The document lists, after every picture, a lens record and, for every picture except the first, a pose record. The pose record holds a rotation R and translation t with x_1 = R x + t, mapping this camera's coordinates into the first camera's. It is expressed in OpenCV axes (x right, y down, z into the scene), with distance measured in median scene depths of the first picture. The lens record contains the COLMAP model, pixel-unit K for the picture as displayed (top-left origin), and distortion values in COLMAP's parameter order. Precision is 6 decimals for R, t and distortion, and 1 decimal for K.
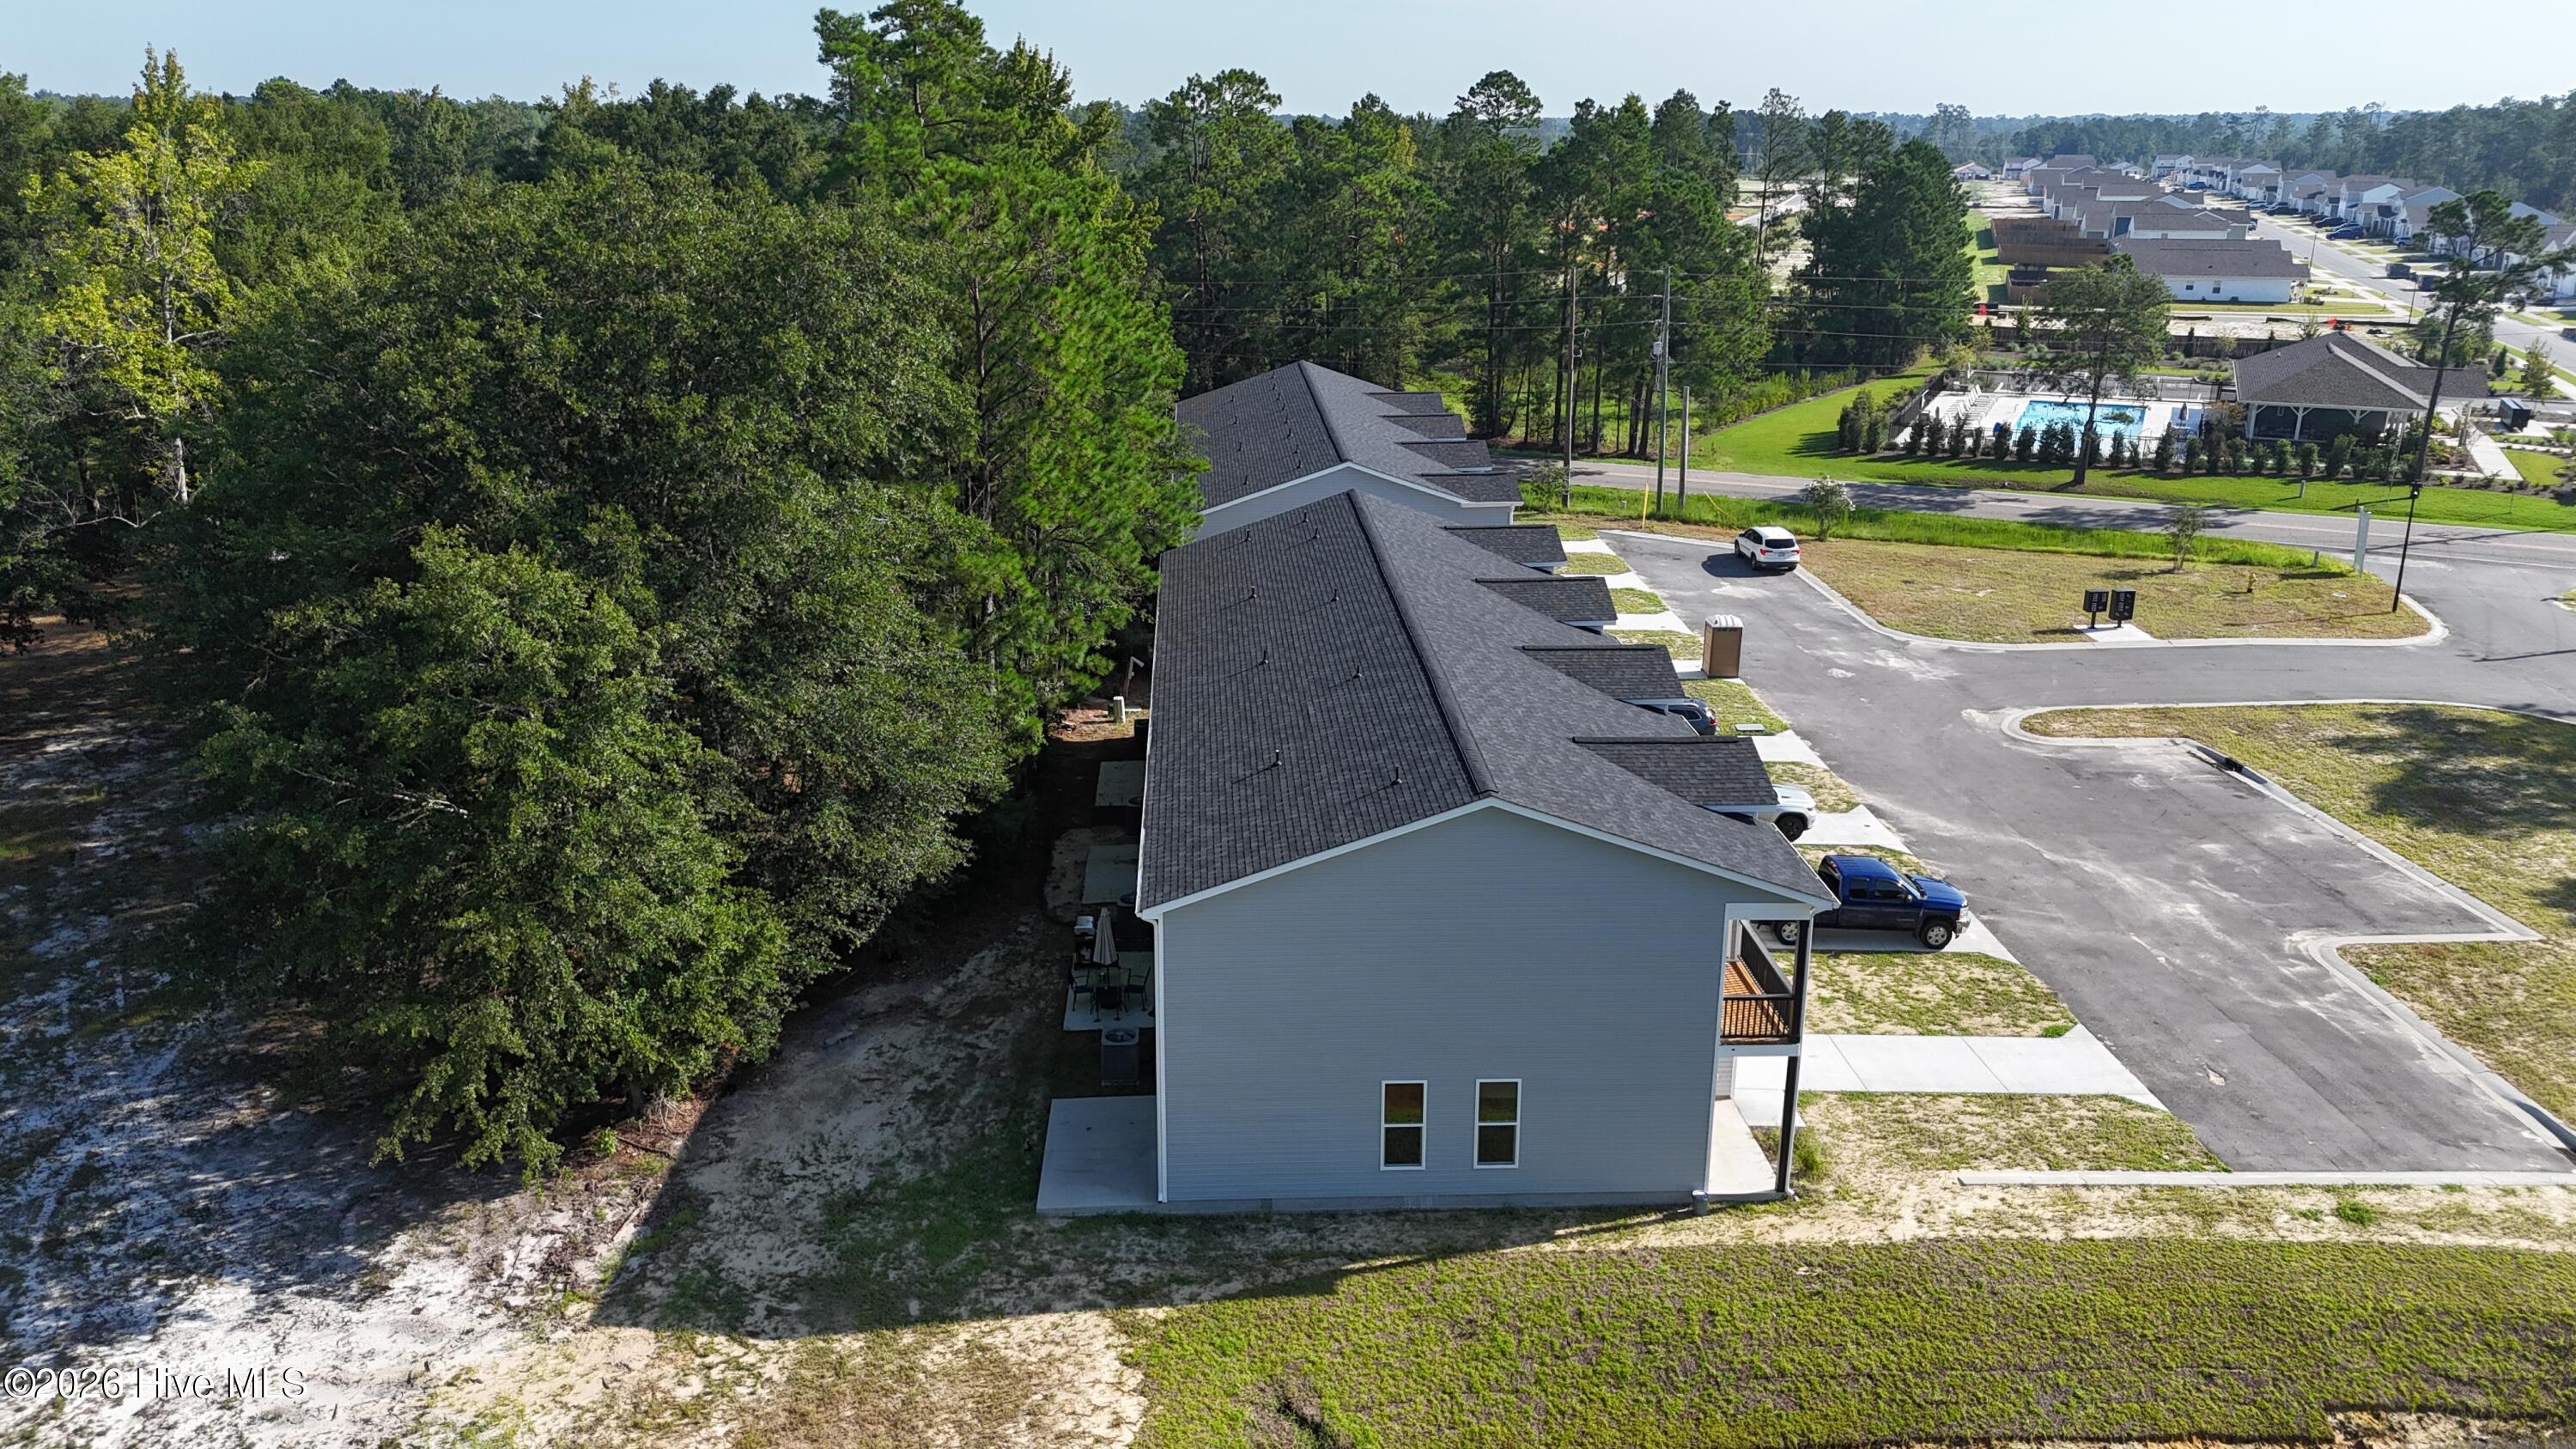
lens RADIAL K [[1895.0, 0, 1288.4], [0, 1895.0, 719.2], [0, 0, 1]] dist [0.079074, -0.082503]
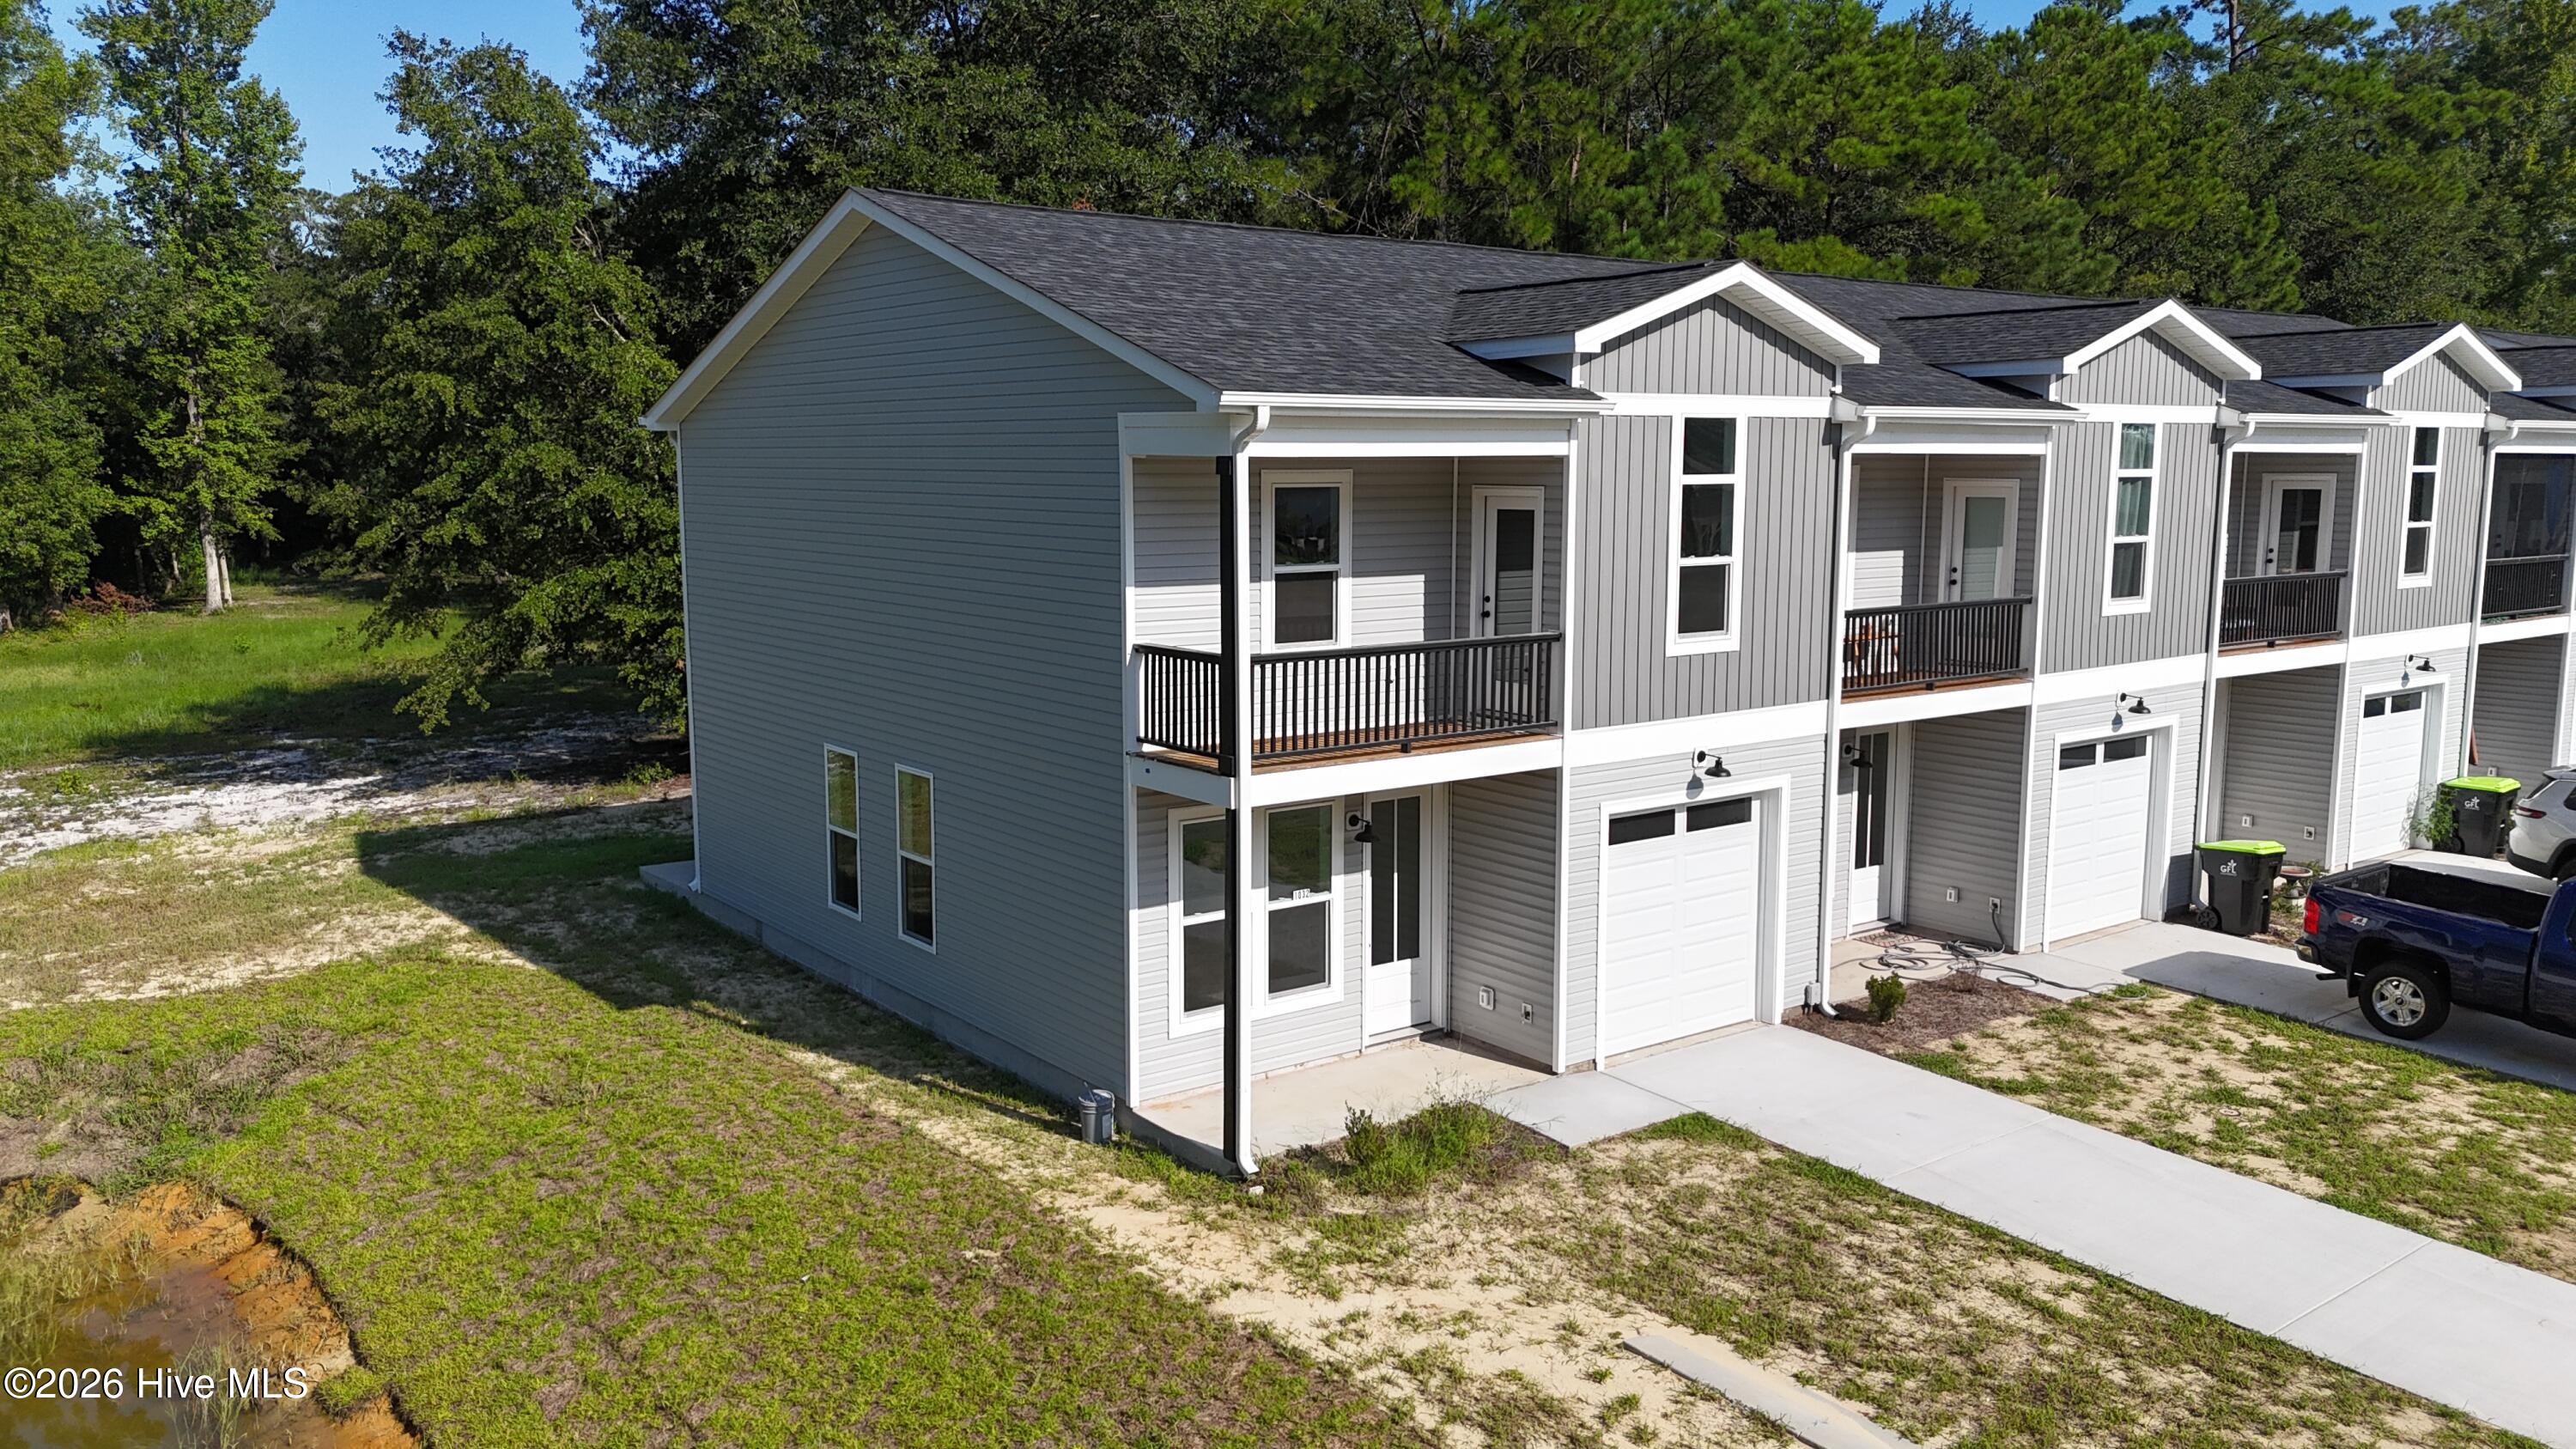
lens RADIAL K [[1895.0, 0, 1283.8], [0, 1895.0, 718.4], [0, 0, 1]] dist [0.079074, -0.082503]
pose [[0.561365, 0.107543, -0.820551, 0.551785], [-0.245542, 0.968517, -0.041047, 0.154229], [0.790303, 0.224522, 0.570098, 0.690390]]
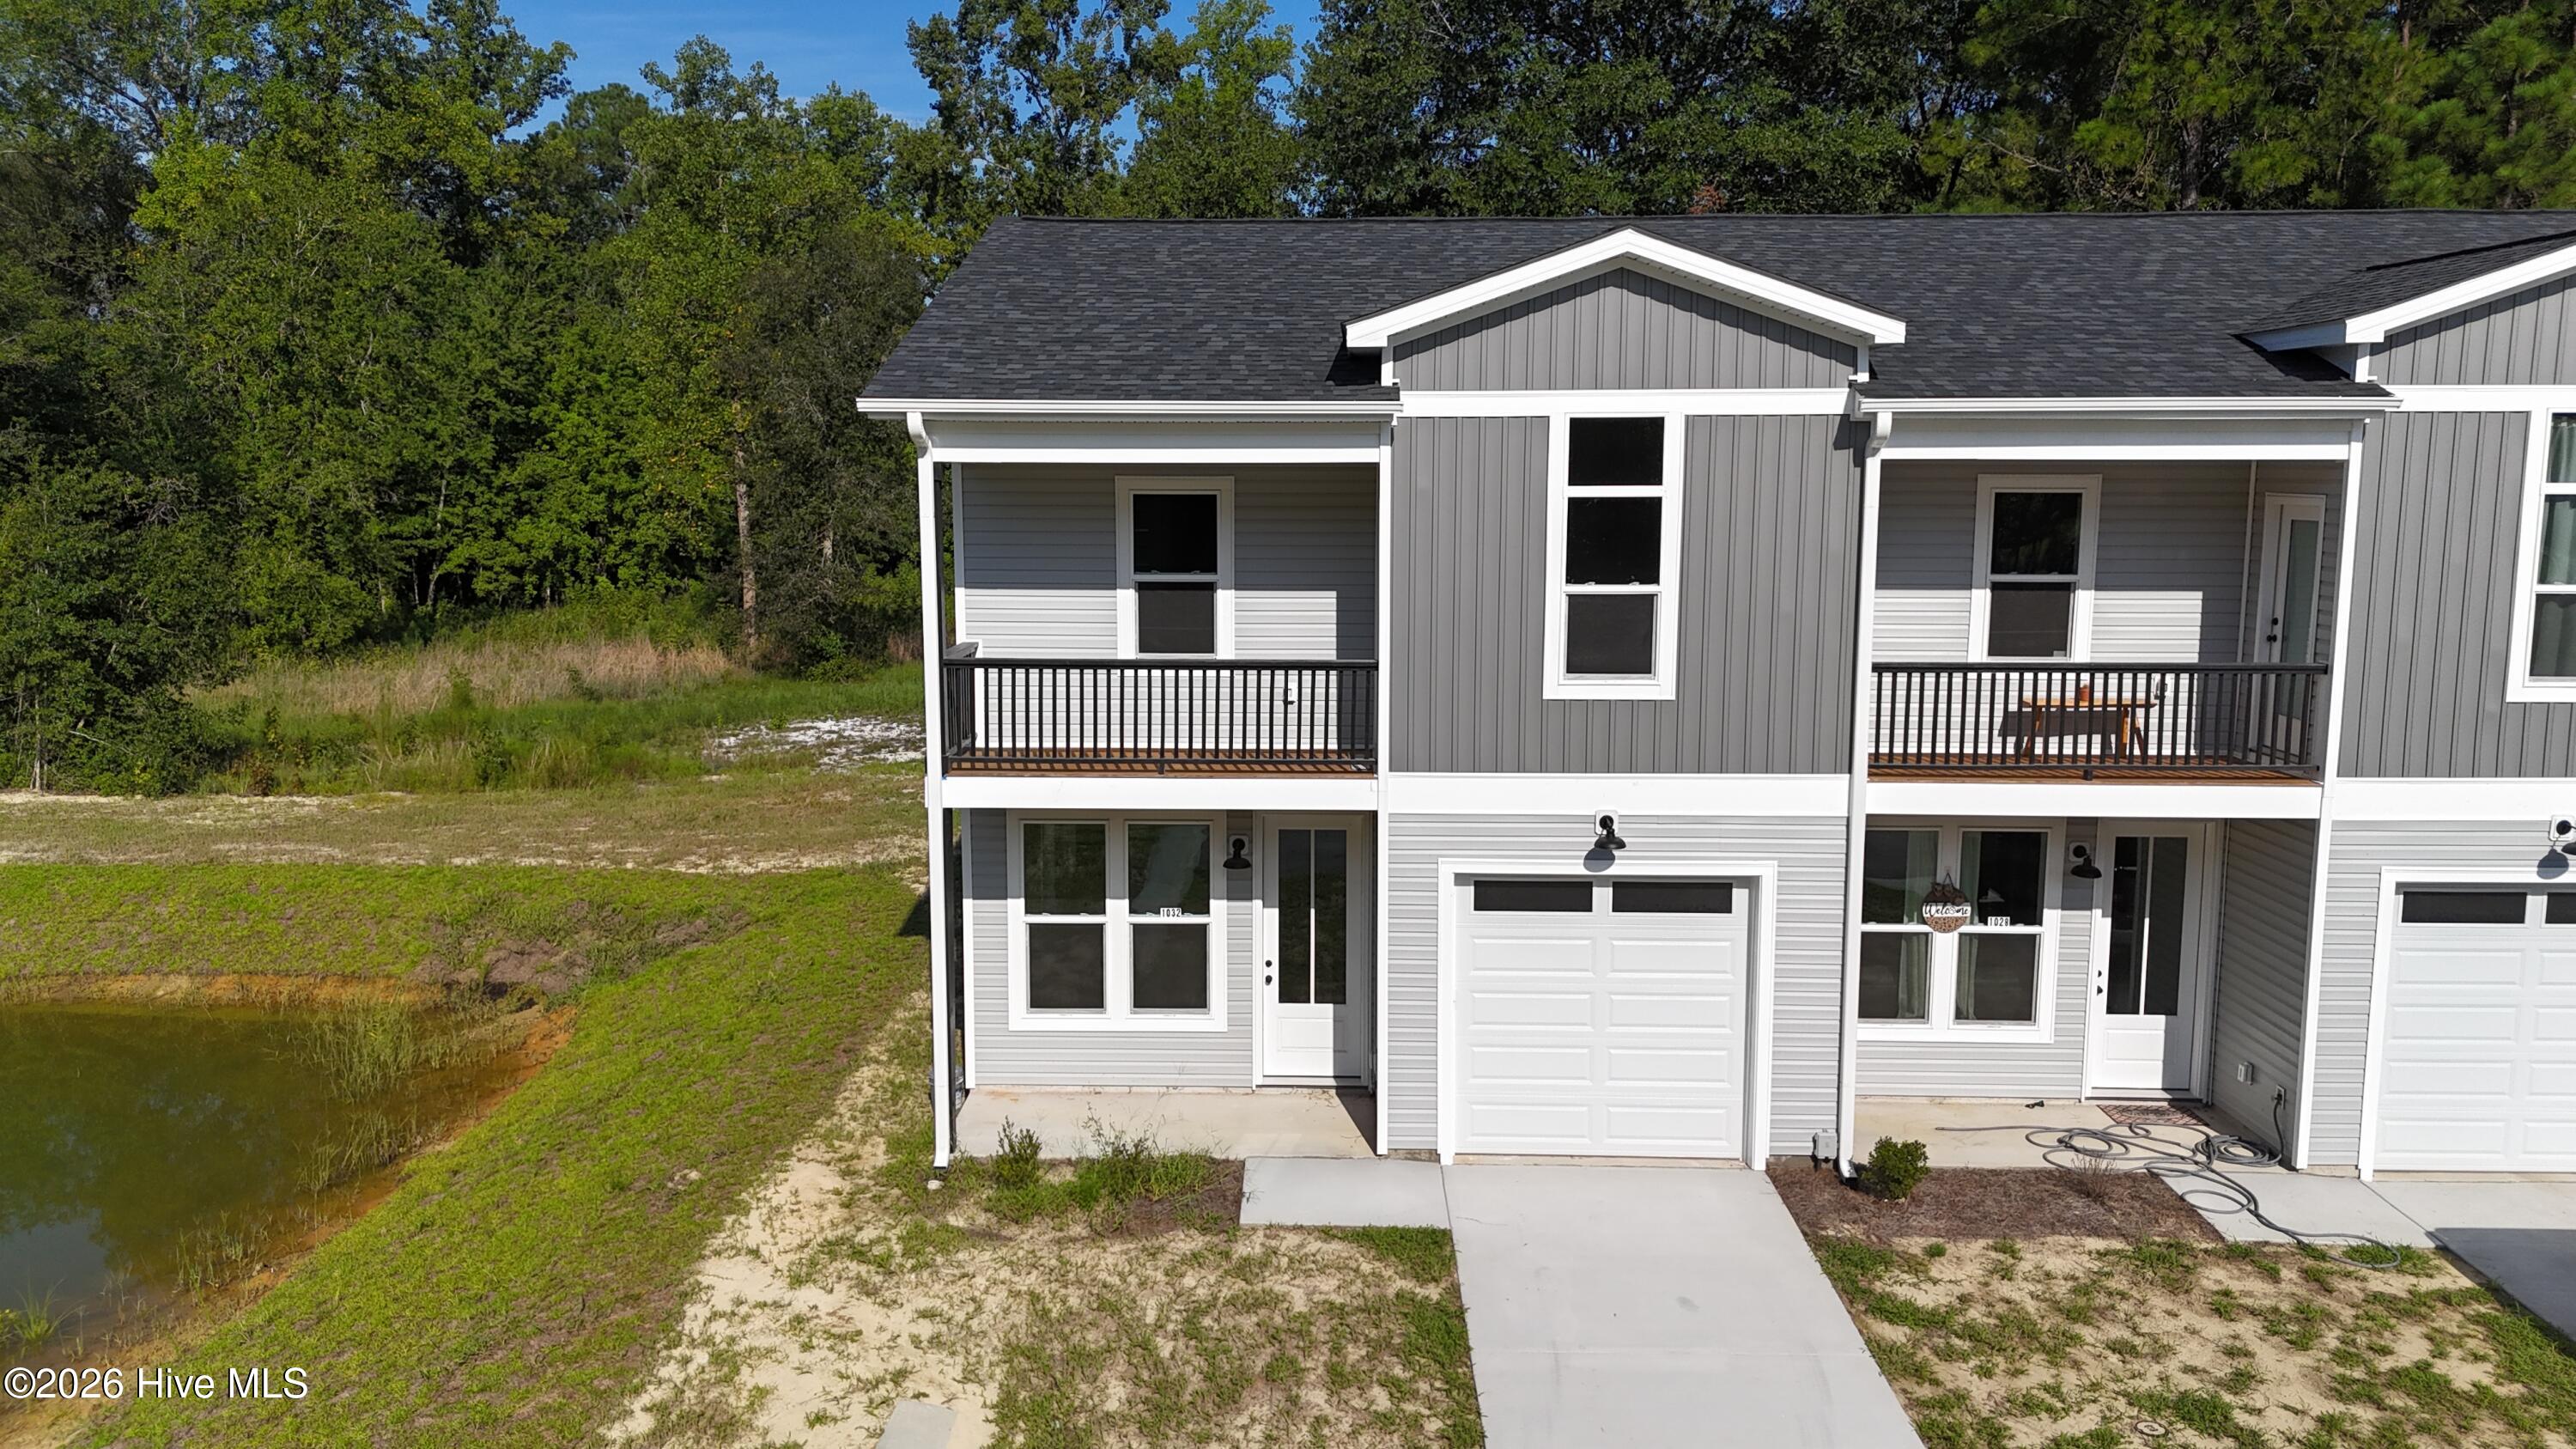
lens RADIAL K [[1895.0, 0, 1280.4], [0, 1895.0, 719.5], [0, 0, 1]] dist [0.079074, -0.082503]
pose [[-0.072982, 0.129292, -0.988917, 0.613262], [-0.300038, 0.942780, 0.145403, 0.064535], [0.951131, 0.307325, -0.030014, 0.974496]]
